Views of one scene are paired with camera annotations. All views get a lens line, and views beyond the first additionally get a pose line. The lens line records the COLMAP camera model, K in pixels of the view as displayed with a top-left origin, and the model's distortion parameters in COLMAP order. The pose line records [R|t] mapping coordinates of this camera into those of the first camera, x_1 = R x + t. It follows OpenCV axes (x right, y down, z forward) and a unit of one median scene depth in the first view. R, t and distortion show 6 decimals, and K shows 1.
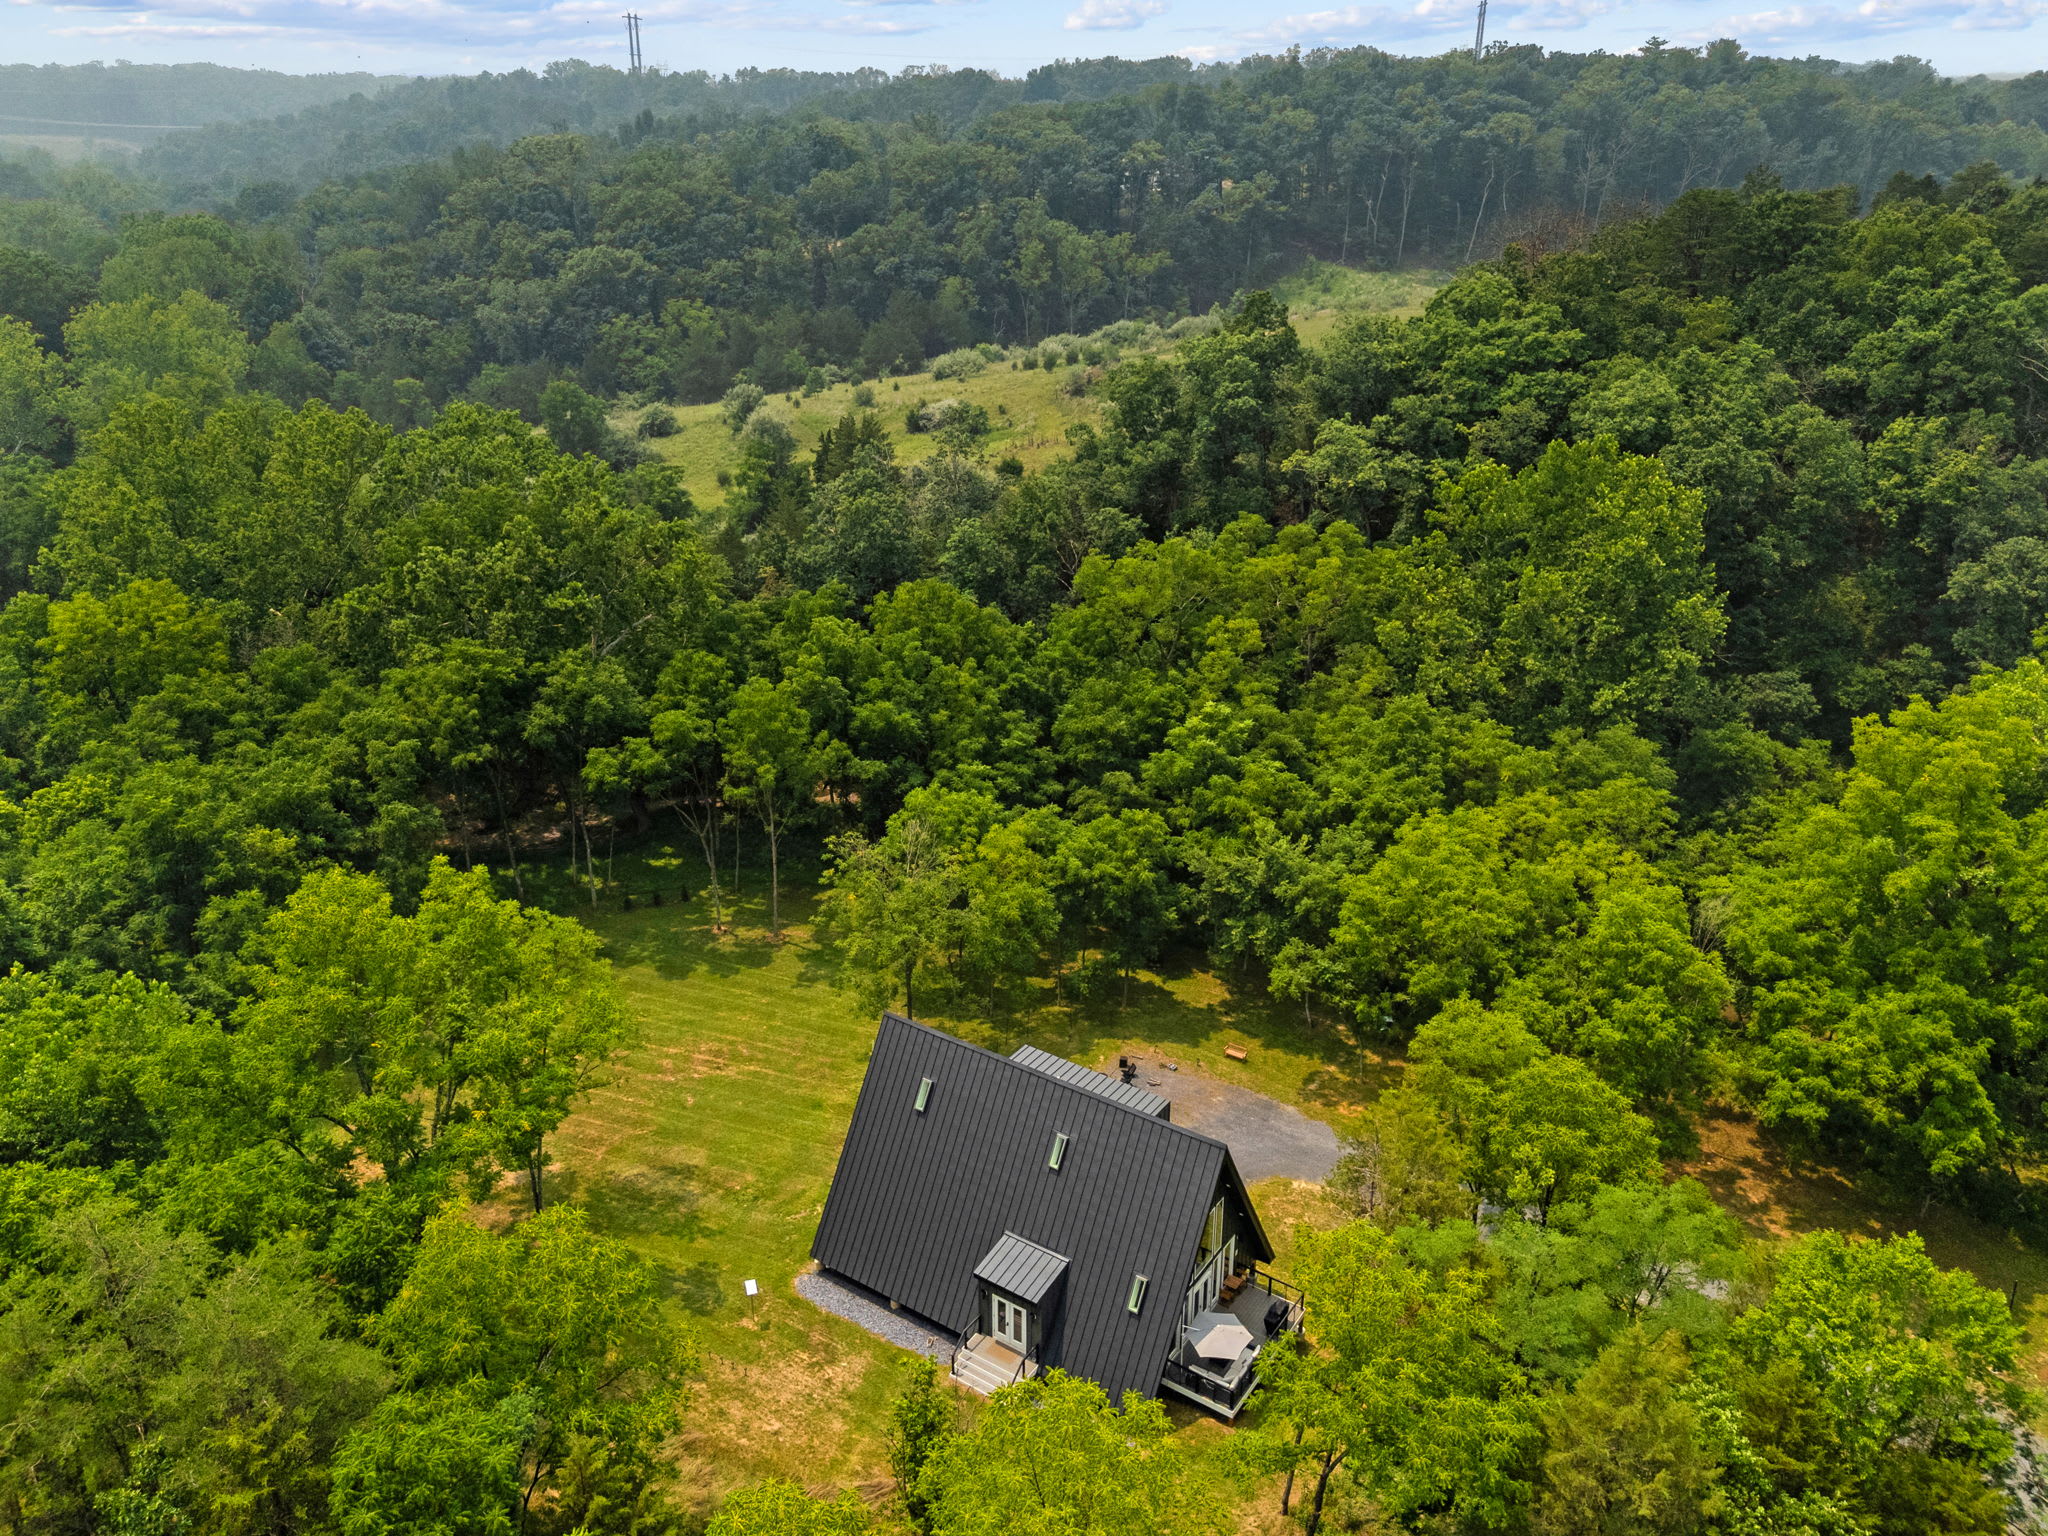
lens RADIAL K [[1492.1, 0, 1024.0], [0, 1492.1, 768.0], [0, 0, 1]] dist [0.088599, -0.098083]
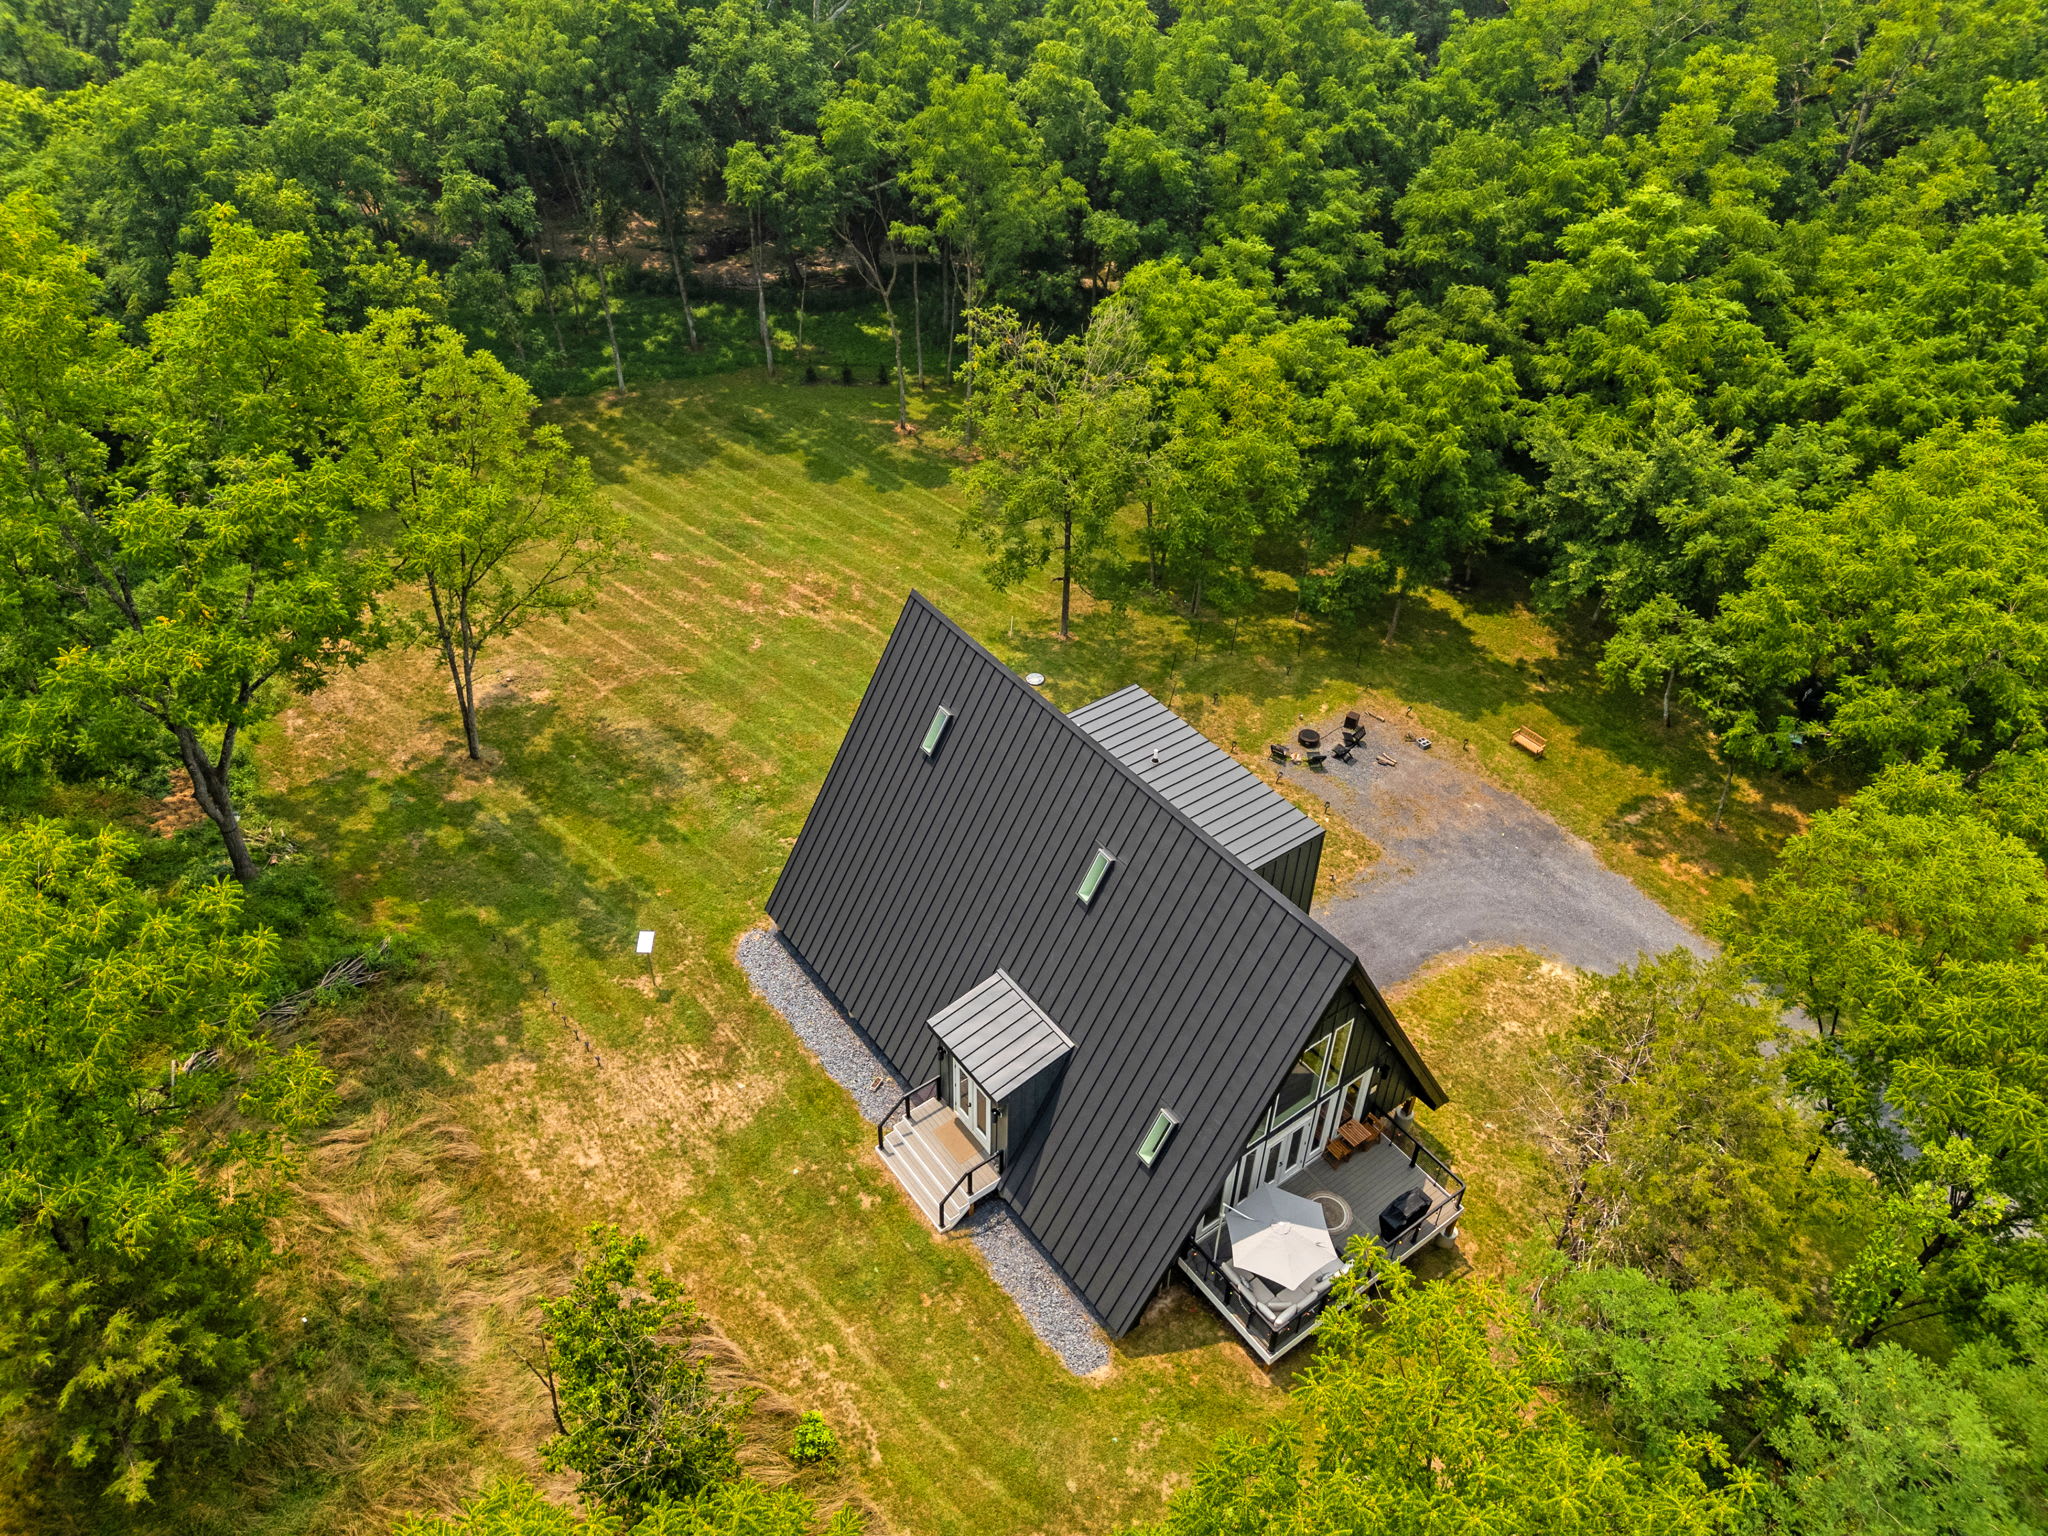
lens RADIAL K [[1492.1, 0, 1024.0], [0, 1492.1, 768.0], [0, 0, 1]] dist [0.088599, -0.098083]
pose [[0.946588, 0.225595, -0.230386, 0.084828], [-0.145887, 0.936823, 0.317931, 0.020125], [0.287555, -0.267339, 0.919697, 0.313095]]
